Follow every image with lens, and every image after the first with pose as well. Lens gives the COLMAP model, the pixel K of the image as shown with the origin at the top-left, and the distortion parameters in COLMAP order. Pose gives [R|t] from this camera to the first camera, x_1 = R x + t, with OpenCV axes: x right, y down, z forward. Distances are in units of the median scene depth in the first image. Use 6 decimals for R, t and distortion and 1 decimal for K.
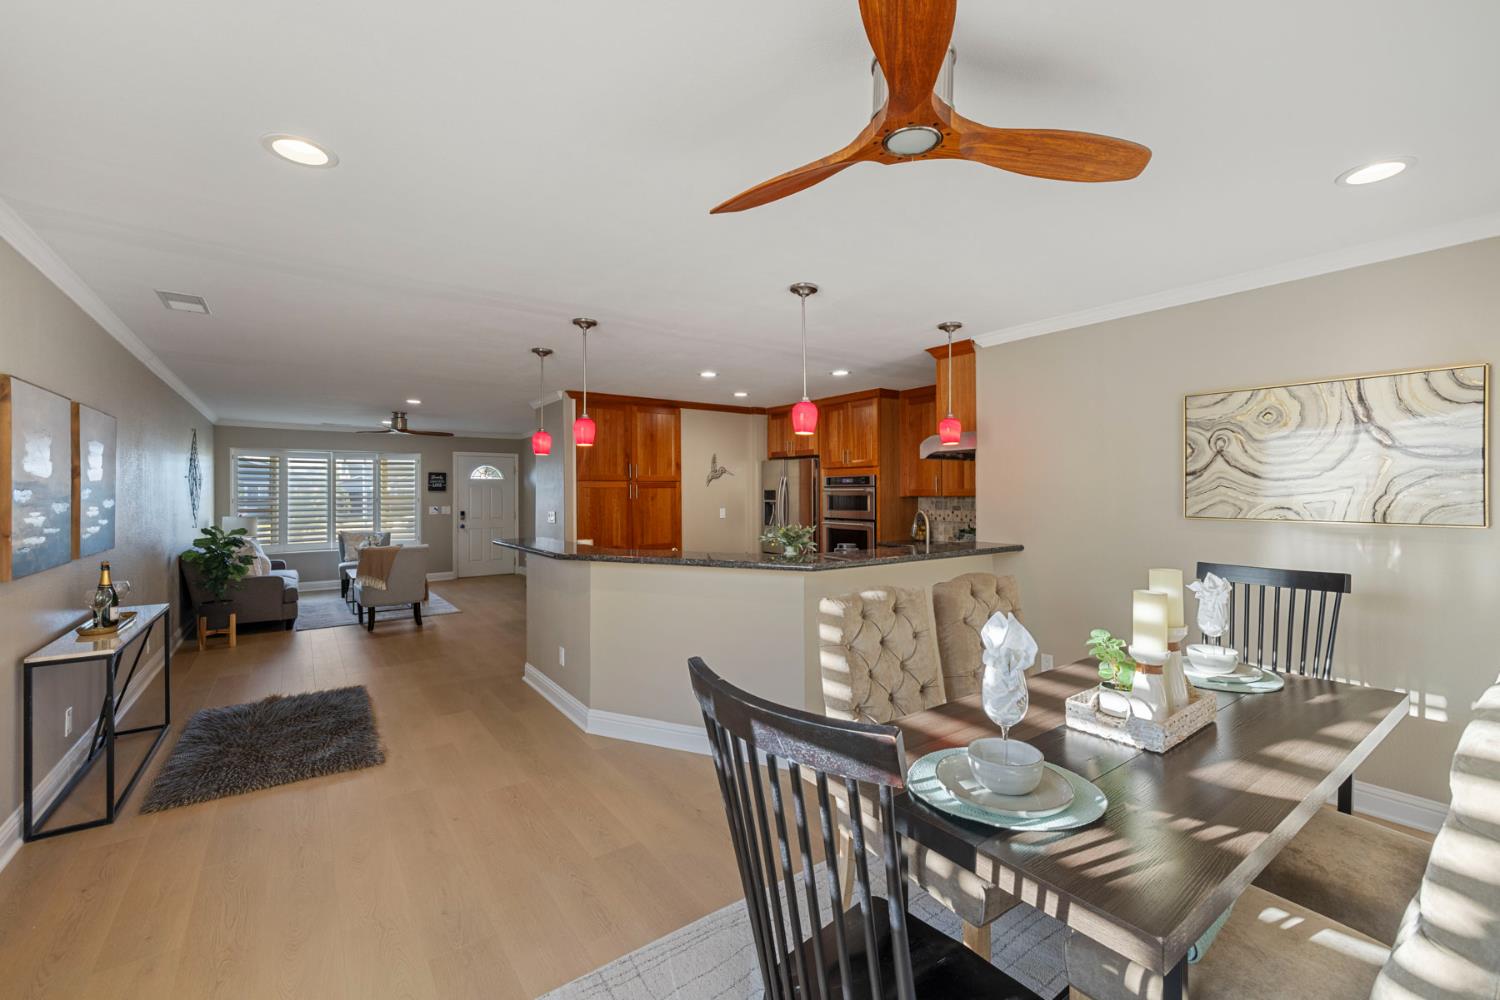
lens RADIAL K [[629.3, 0, 753.9], [0, 629.3, 493.1], [0, 0, 1]] dist [0.000834, 0.000551]
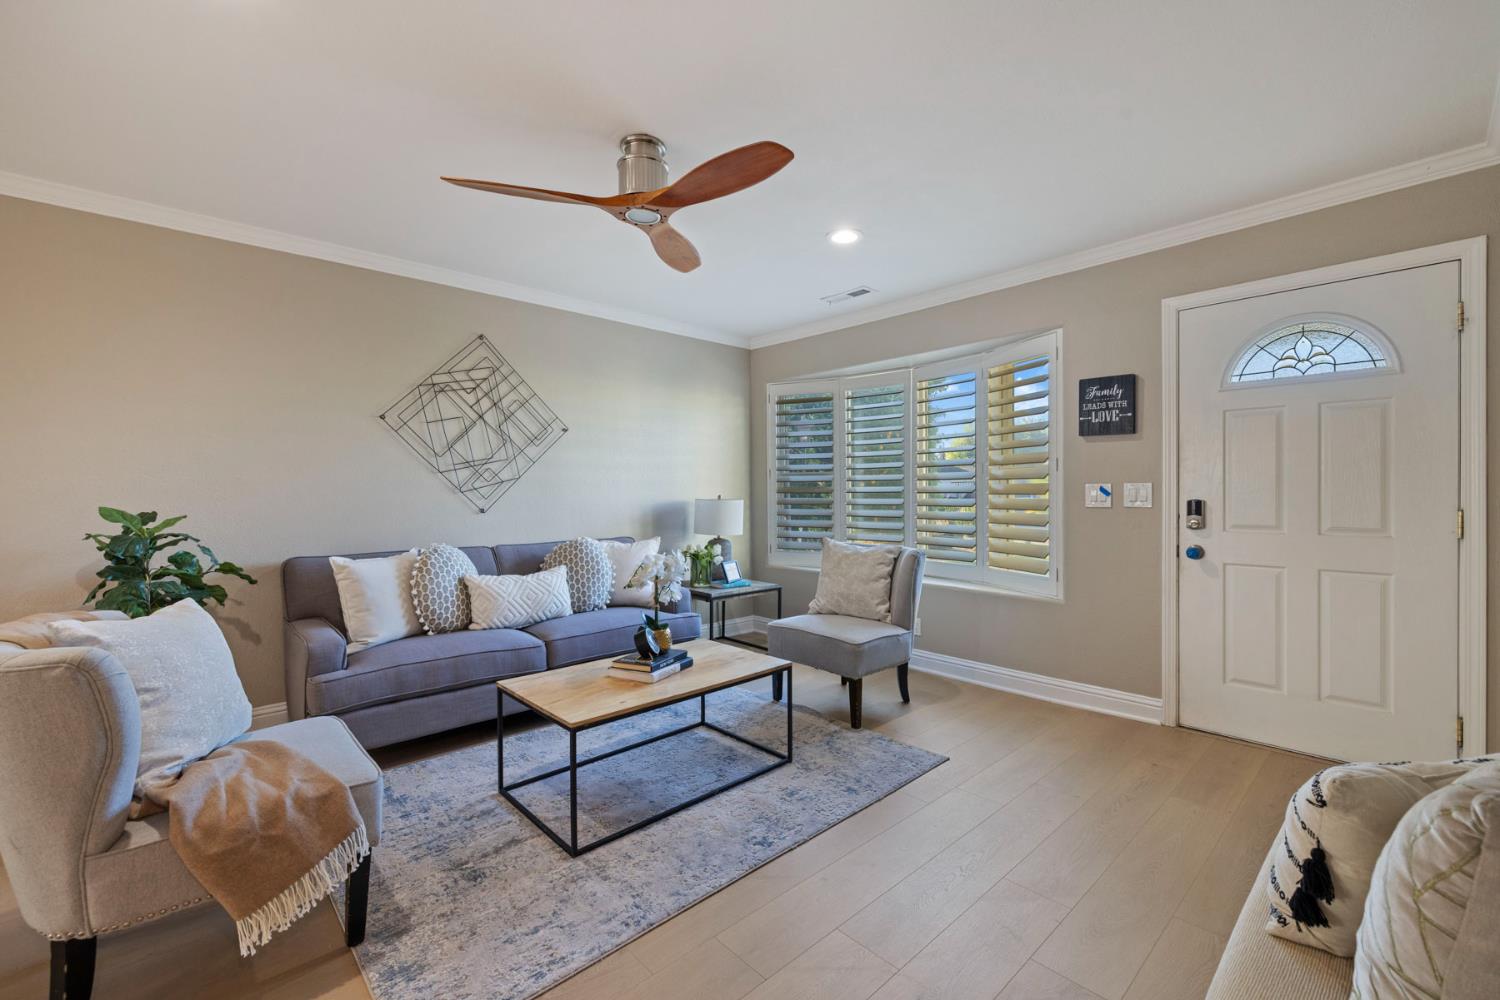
lens RADIAL K [[629.3, 0, 753.9], [0, 629.3, 493.1], [0, 0, 1]] dist [0.000834, 0.000551]
pose [[0.119176, 0.007434, -0.992845, -0.309317], [0.004759, 0.999956, 0.008059, 0.034648], [0.992862, -0.005686, 0.119135, 1.178020]]
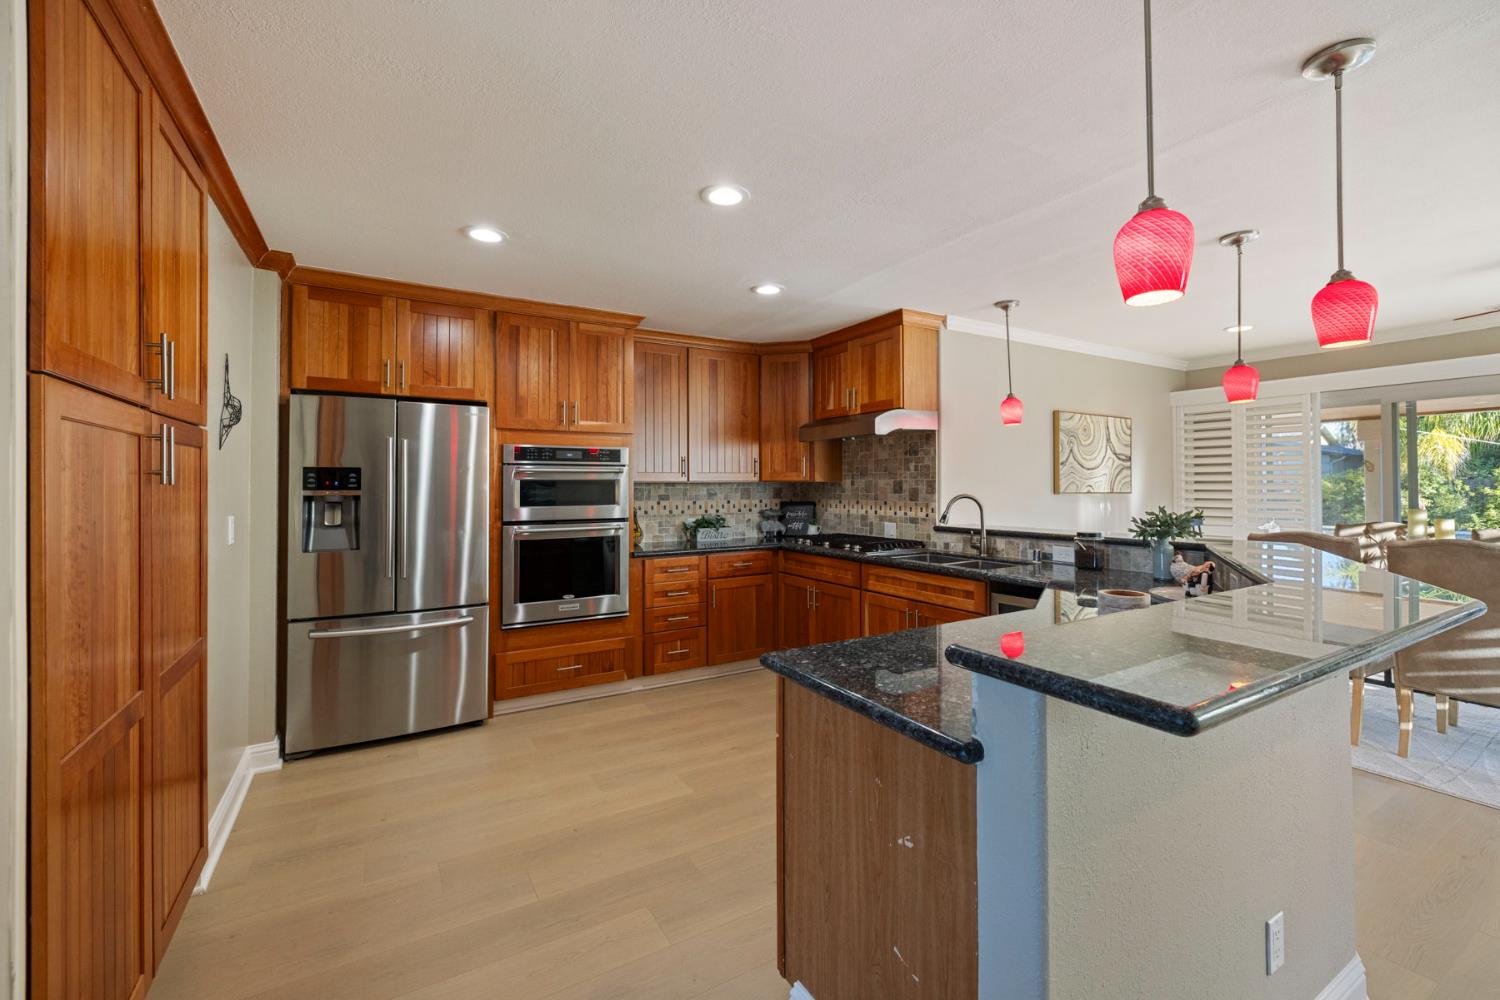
lens RADIAL K [[629.3, 0, 753.9], [0, 629.3, 493.1], [0, 0, 1]] dist [0.000834, 0.000551]
pose [[0.088934, -0.009181, 0.995995, -0.402850], [0.003042, 0.999955, 0.008946, 0.010810], [-0.996033, 0.002234, 0.088958, 0.757632]]
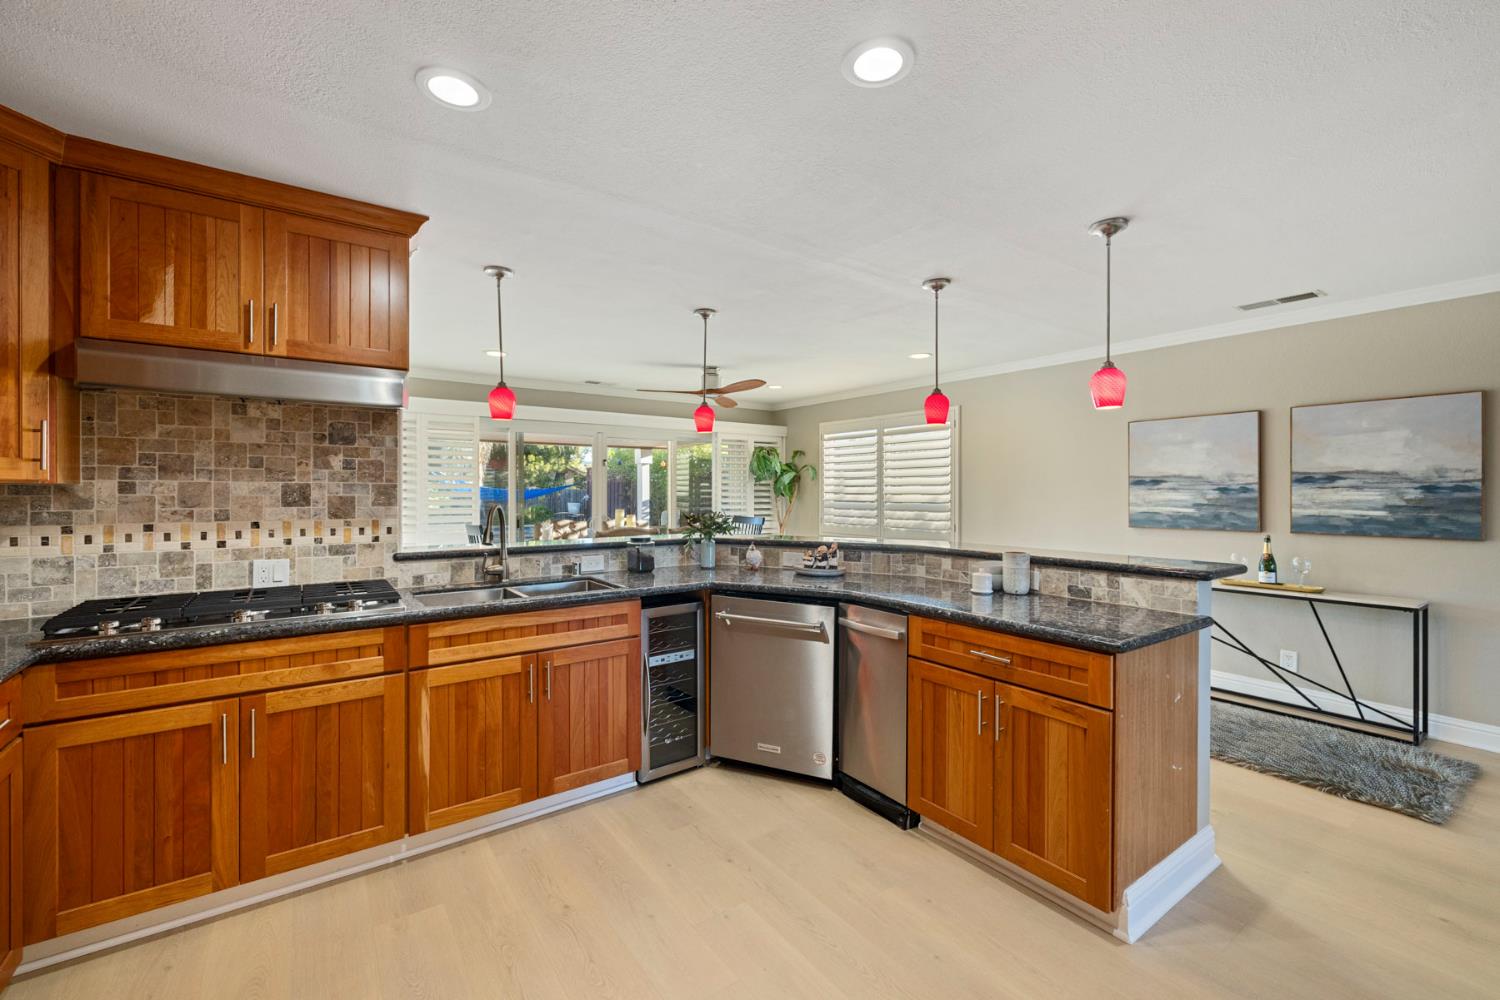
lens RADIAL K [[616.3, 0, 750.0], [0, 616.3, 500.0], [0, 0, 1]] dist [0.000319, 0.000135]
pose [[-0.999848, 0.000539, 0.017404, -0.015497], [0.000783, 0.999902, 0.013988, 0.008569], [-0.017395, 0.014000, -0.999751, 1.031153]]
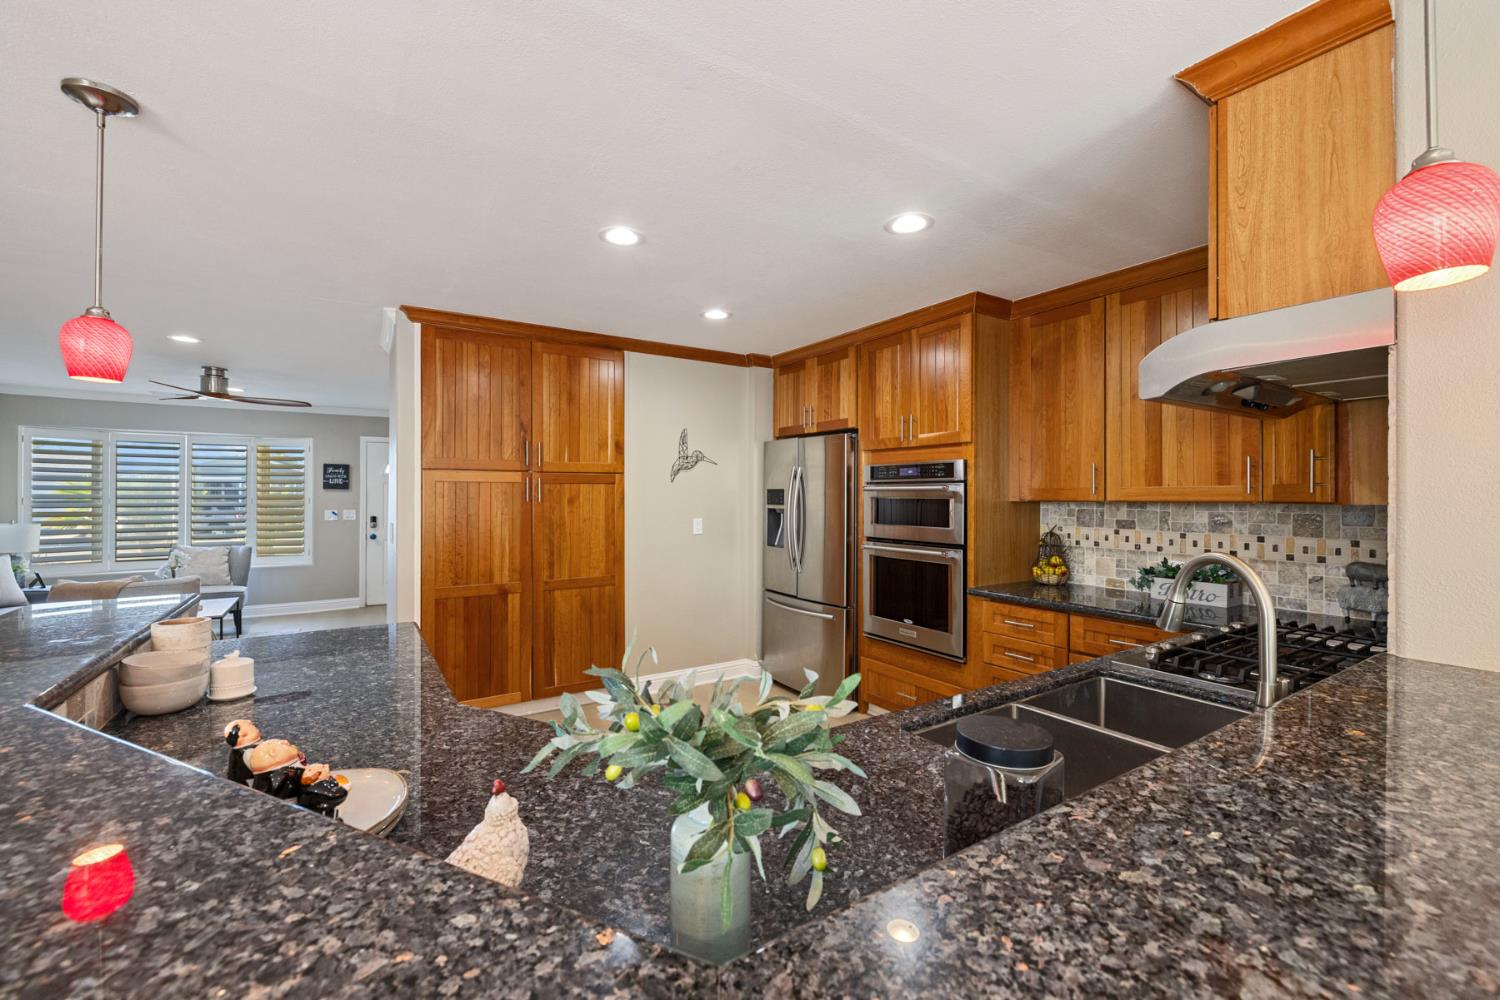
lens RADIAL K [[629.3, 0, 753.9], [0, 629.3, 493.1], [0, 0, 1]] dist [0.000834, 0.000551]
pose [[0.998556, 0.005816, -0.053412, 0.041065], [-0.005991, 0.999977, -0.003119, 0.001491], [0.053393, 0.003434, 0.998568, 0.430968]]
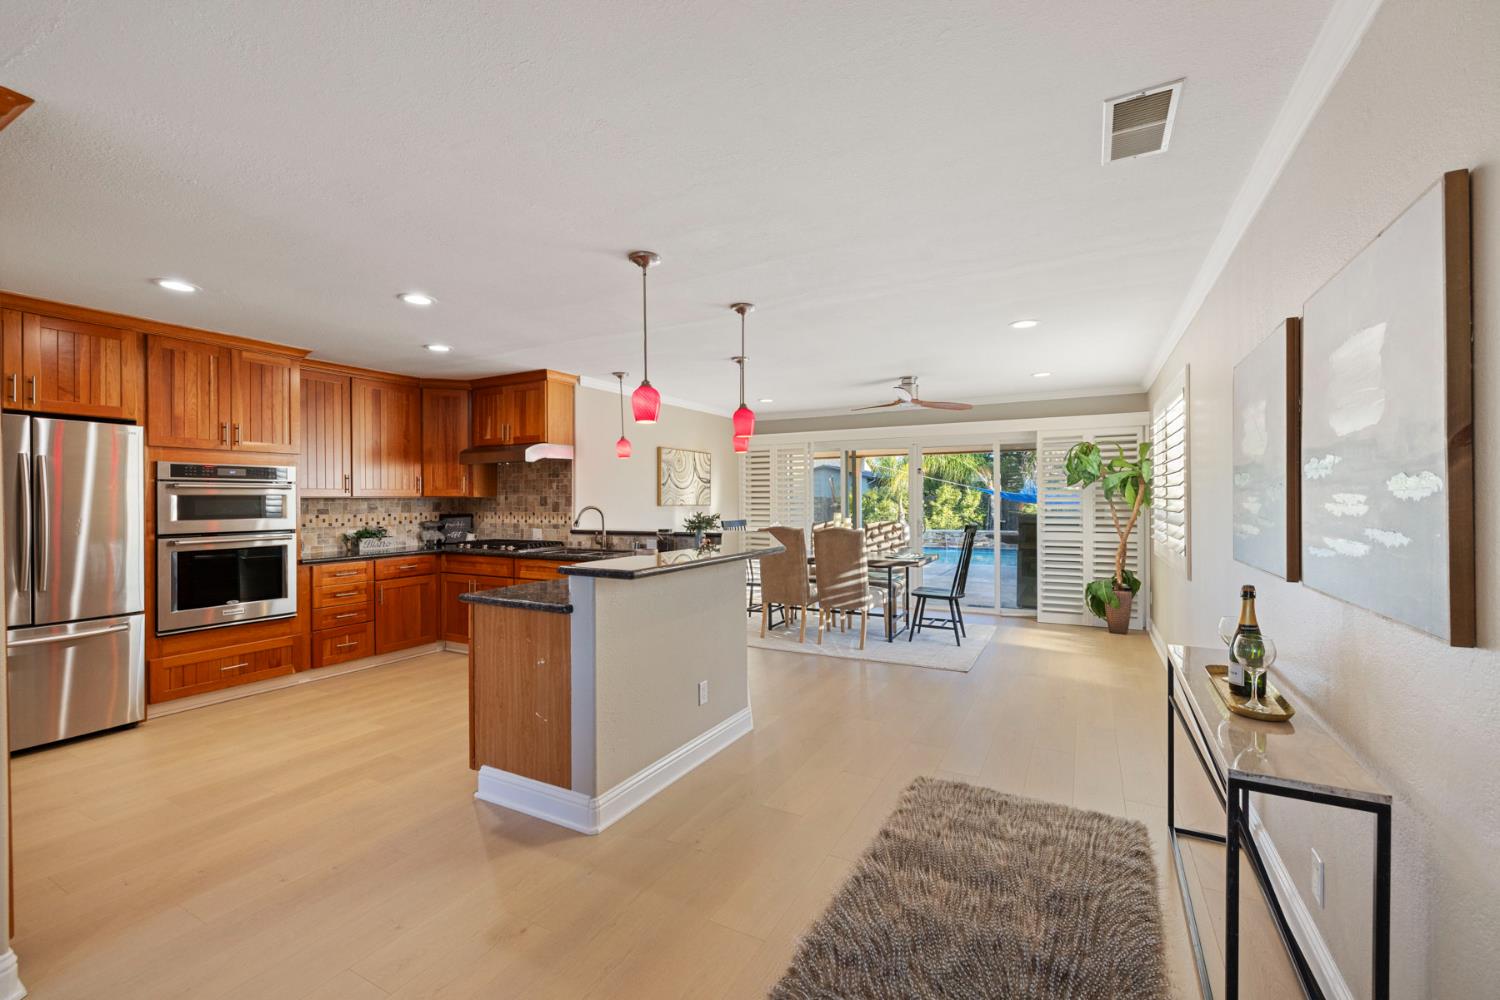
lens RADIAL K [[629.3, 0, 753.9], [0, 629.3, 493.1], [0, 0, 1]] dist [0.000834, 0.000551]
pose [[-0.435990, 0.013889, 0.899844, -0.634255], [0.005947, 0.999904, -0.012552, 0.012132], [-0.899932, -0.000121, -0.436031, 0.782583]]
